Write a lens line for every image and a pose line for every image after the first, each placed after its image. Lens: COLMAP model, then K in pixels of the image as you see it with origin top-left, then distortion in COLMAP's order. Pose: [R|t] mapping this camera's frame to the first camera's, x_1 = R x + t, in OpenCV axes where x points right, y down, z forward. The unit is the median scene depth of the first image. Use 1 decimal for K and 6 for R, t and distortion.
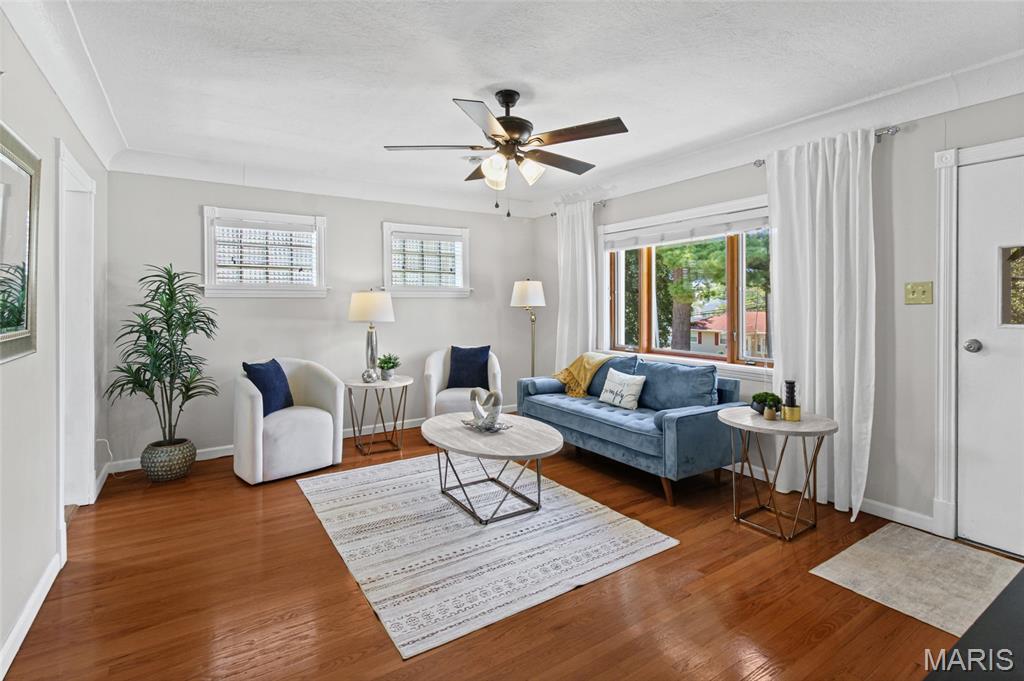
lens RADIAL K [[481.8, 0, 511.2], [0, 481.8, 302.6], [0, 0, 1]] dist [0.003637, 0.000027]
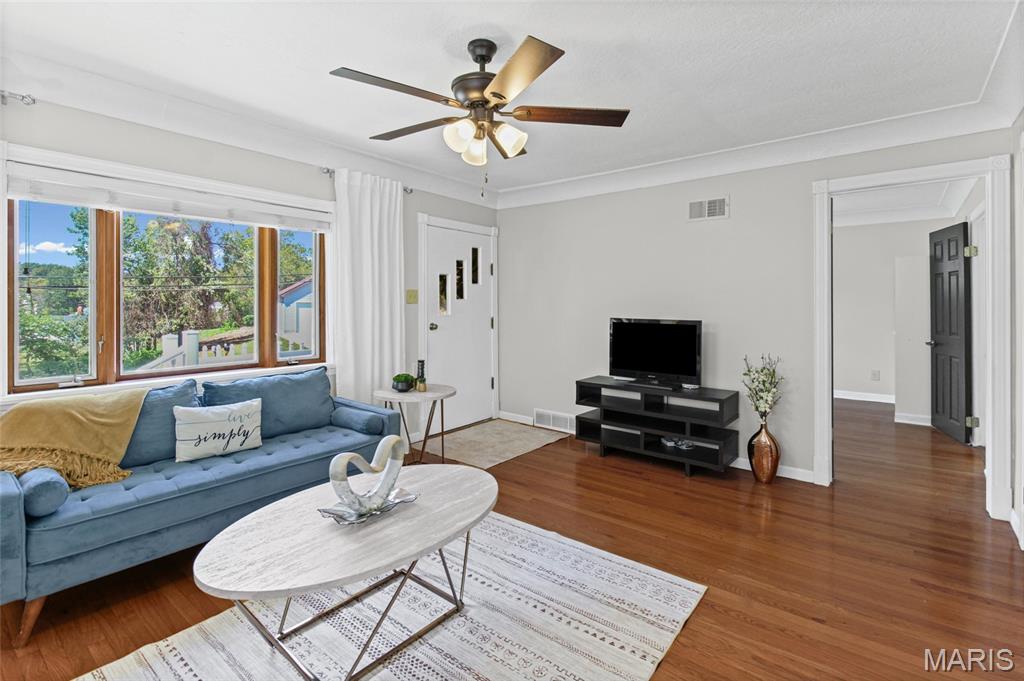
lens RADIAL K [[481.8, 0, 518.9], [0, 481.8, 307.1], [0, 0, 1]] dist [0.003637, 0.000027]
pose [[-0.327286, -0.003575, 0.944919, -0.865963], [-0.003250, 0.999991, 0.002658, 0.009223], [-0.944920, -0.002201, -0.327295, 1.307904]]
